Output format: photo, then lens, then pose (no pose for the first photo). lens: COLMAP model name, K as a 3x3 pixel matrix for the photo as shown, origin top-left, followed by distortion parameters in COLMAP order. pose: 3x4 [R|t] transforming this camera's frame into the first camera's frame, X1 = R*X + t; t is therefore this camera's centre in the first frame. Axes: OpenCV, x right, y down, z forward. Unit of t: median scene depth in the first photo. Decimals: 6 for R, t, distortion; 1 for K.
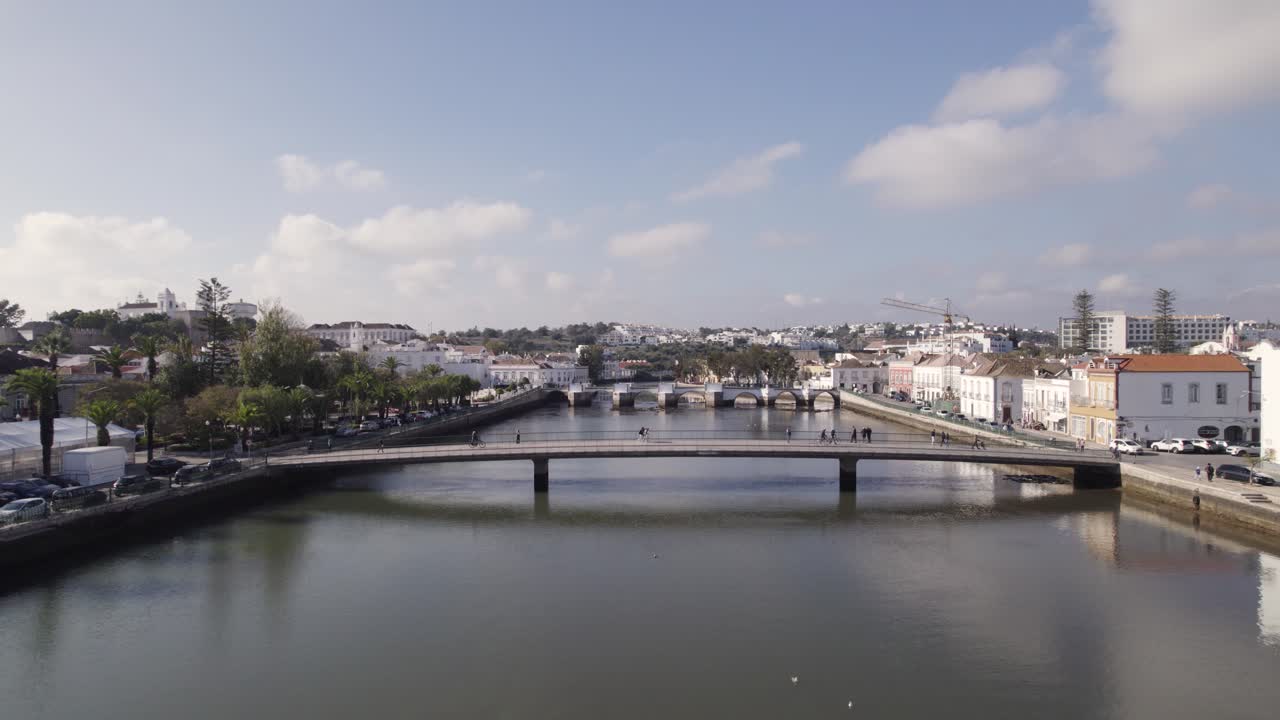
lens RADIAL K [[824.0, 0, 631.8], [0, 824.0, 368.5], [0, 0, 1]] dist [-0.066386, 0.054494]
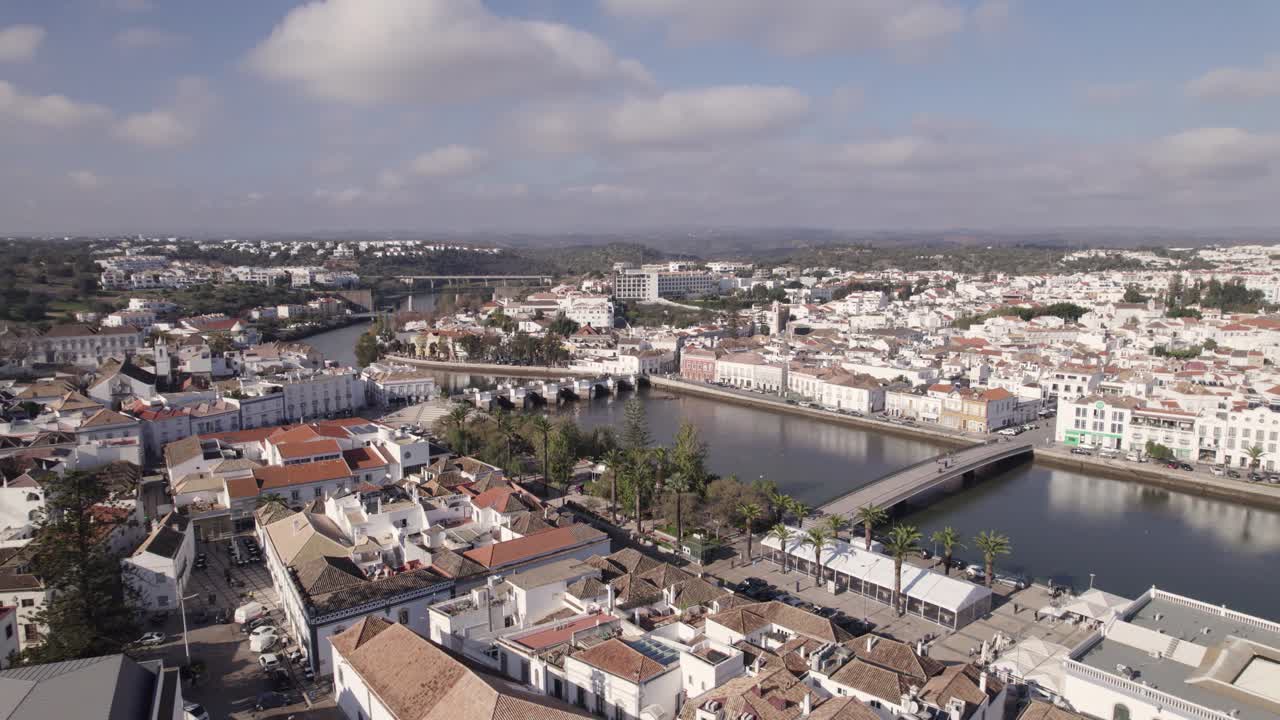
lens RADIAL K [[824.0, 0, 636.7], [0, 824.0, 383.9], [0, 0, 1]] dist [-0.066386, 0.054494]
pose [[0.719183, -0.112997, 0.685571, -0.392634], [0.008092, 0.987983, 0.154353, -0.095198], [-0.694774, -0.105461, 0.711454, 0.009360]]
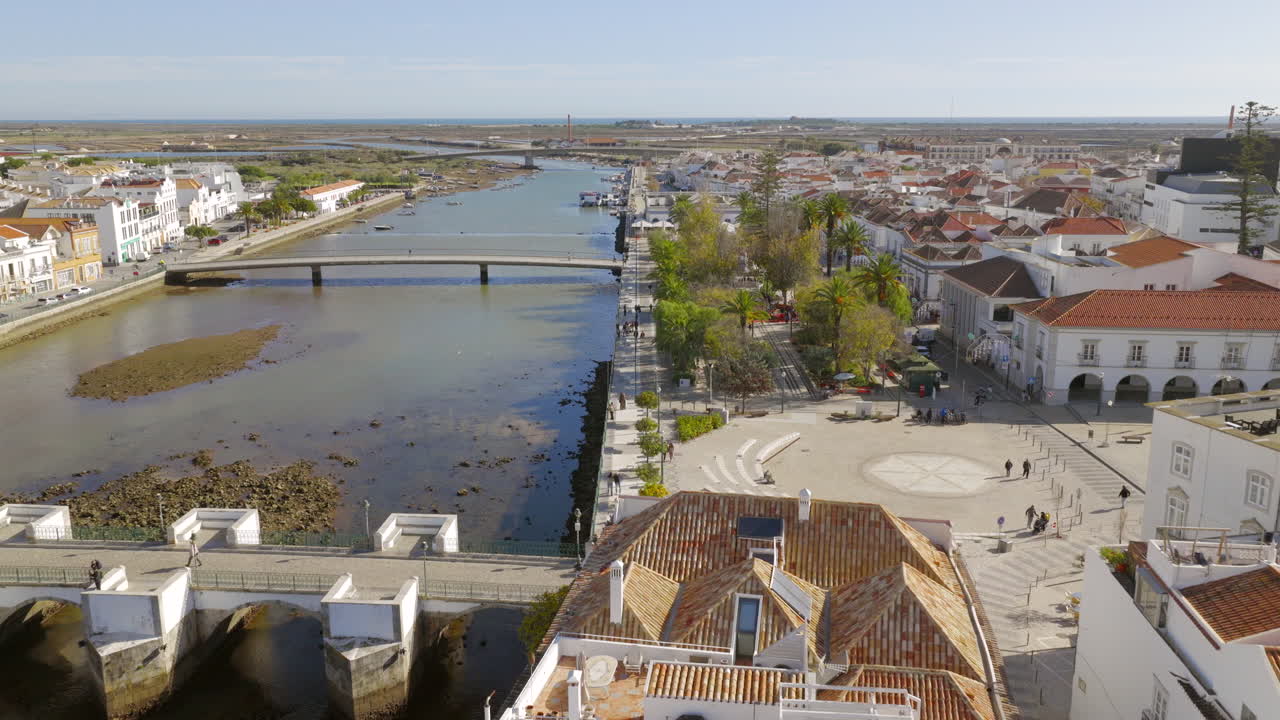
lens RADIAL K [[1093.6, 0, 641.5], [0, 1093.6, 359.8], [0, 0, 1]] dist [-0.012509, 0.040942]
pose [[-0.997521, 0.020639, -0.067269, -0.059433], [0.004698, 0.973419, 0.228984, -0.049298], [0.070207, 0.228100, -0.971103, 0.703874]]
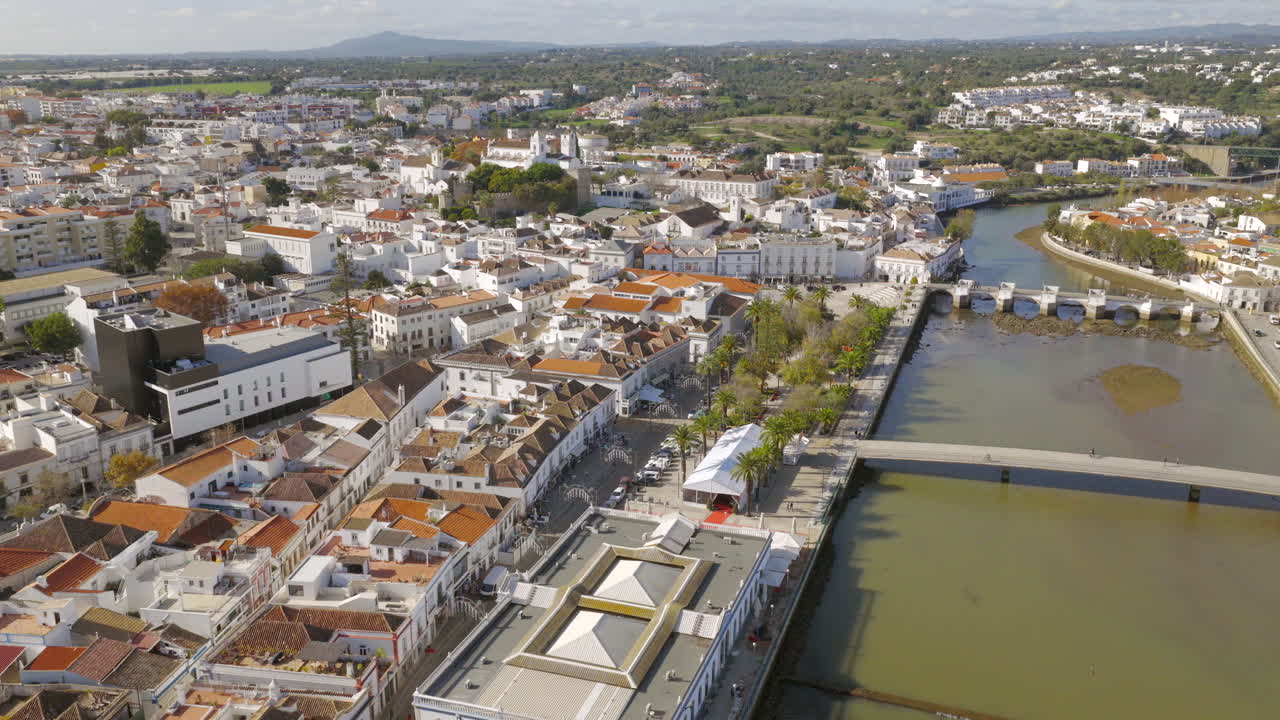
lens RADIAL K [[1093.6, 0, 622.9], [0, 1093.6, 367.2], [0, 0, 1]] dist [-0.012509, 0.040942]
pose [[0.962346, 0.078561, -0.260226, -0.063378], [-0.006127, 0.963352, 0.268170, -0.146593], [0.271757, -0.256478, 0.927560, -0.278687]]
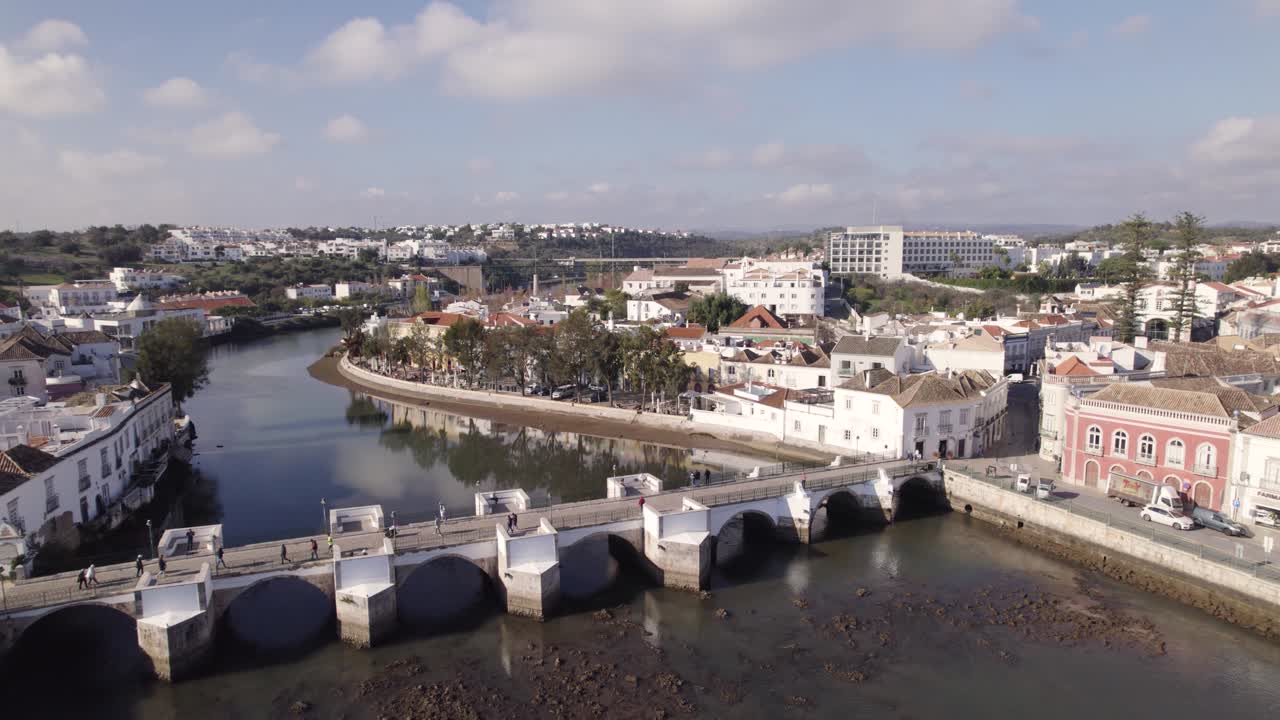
lens RADIAL K [[824.0, 0, 638.4], [0, 824.0, 355.9], [0, 0, 1]] dist [-0.066386, 0.054494]
pose [[0.870447, -0.067780, 0.487574, -0.032631], [0.011981, 0.993099, 0.116665, -0.040474], [-0.492116, -0.095709, 0.865252, 0.401173]]
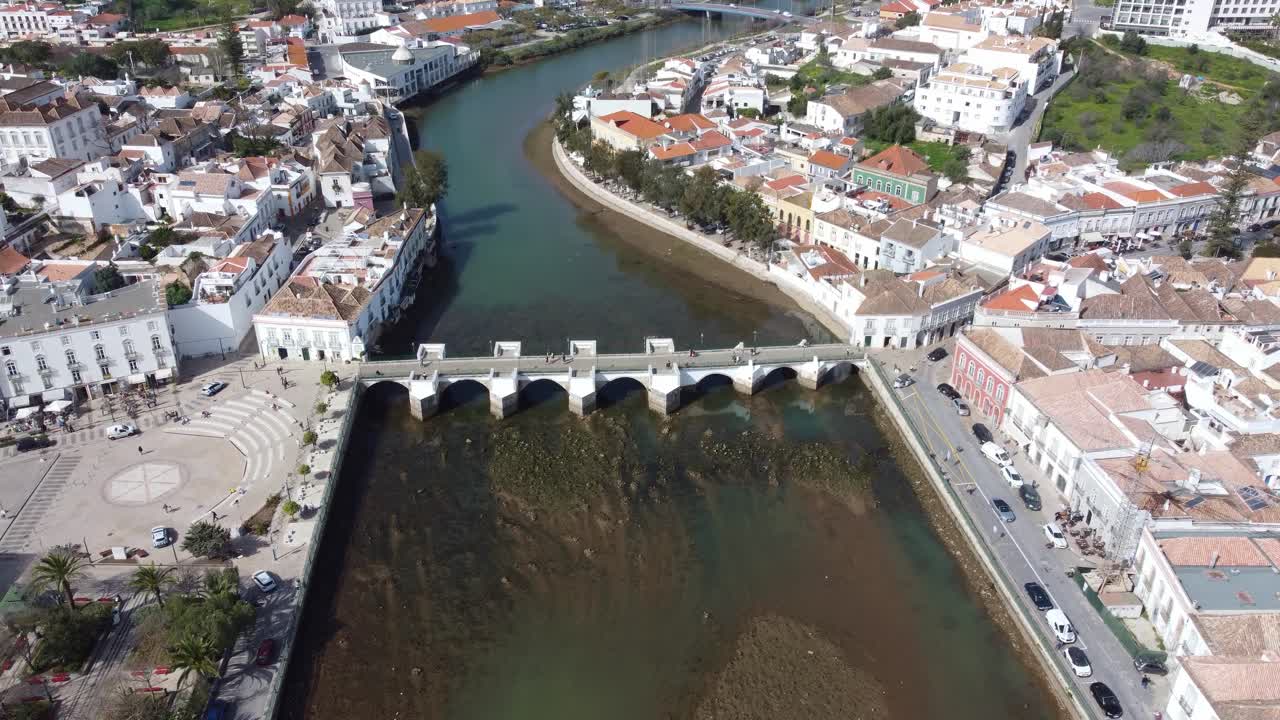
lens RADIAL K [[1021.3, 0, 636.4], [0, 1021.3, 355.9], [0, 0, 1]] dist [-0.002929, -0.000953]
pose [[0.985528, -0.077369, 0.150827, -0.014819], [-0.000779, 0.887689, 0.460443, -0.174845], [-0.169511, -0.453897, 0.874782, 0.202297]]
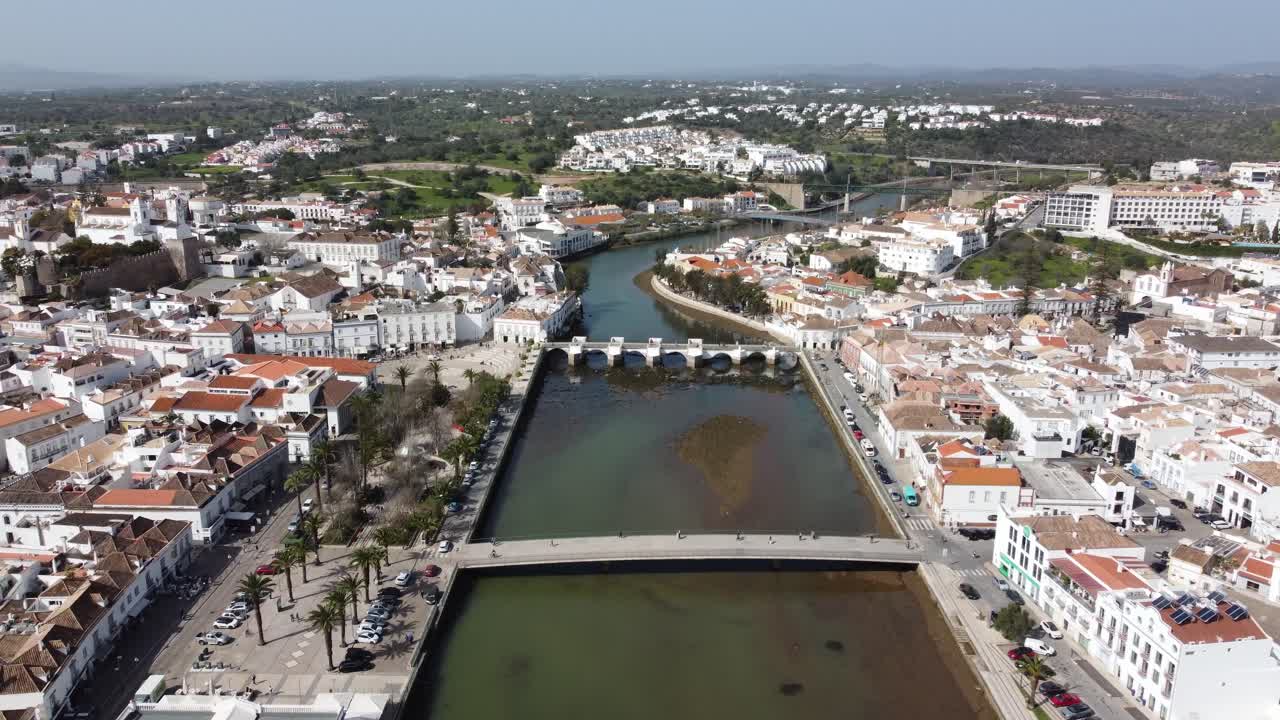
lens RADIAL K [[1021.3, 0, 629.1], [0, 1021.3, 358.6], [0, 0, 1]] dist [-0.002929, -0.000953]
pose [[0.998829, -0.006750, 0.047913, -0.033315], [-0.005369, 0.968647, 0.248383, -0.174856], [-0.048087, -0.248350, 0.967476, -0.214317]]
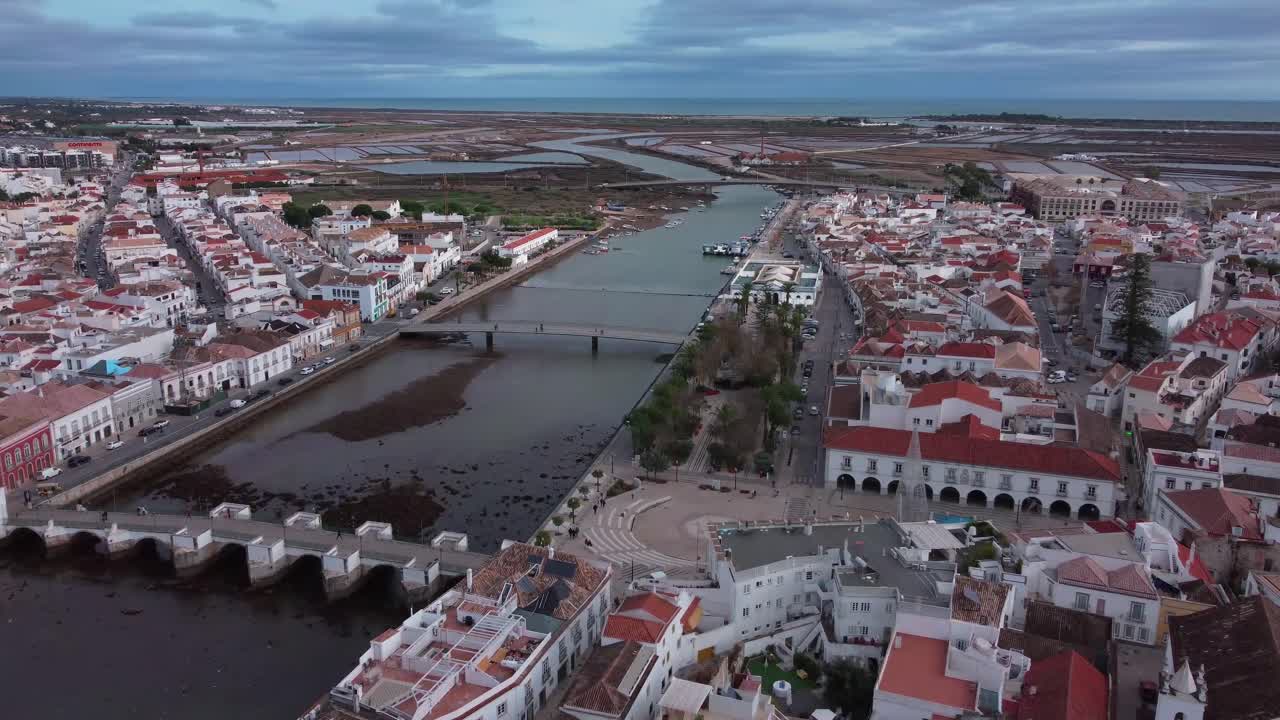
lens RADIAL K [[1021.3, 0, 638.3], [0, 1021.3, 354.1], [0, 0, 1]] dist [-0.002929, -0.000953]
pose [[-0.988704, -0.035522, 0.145608, -0.154044], [0.003182, 0.966314, 0.257347, -0.146074], [-0.149845, 0.254903, -0.955286, 0.873810]]
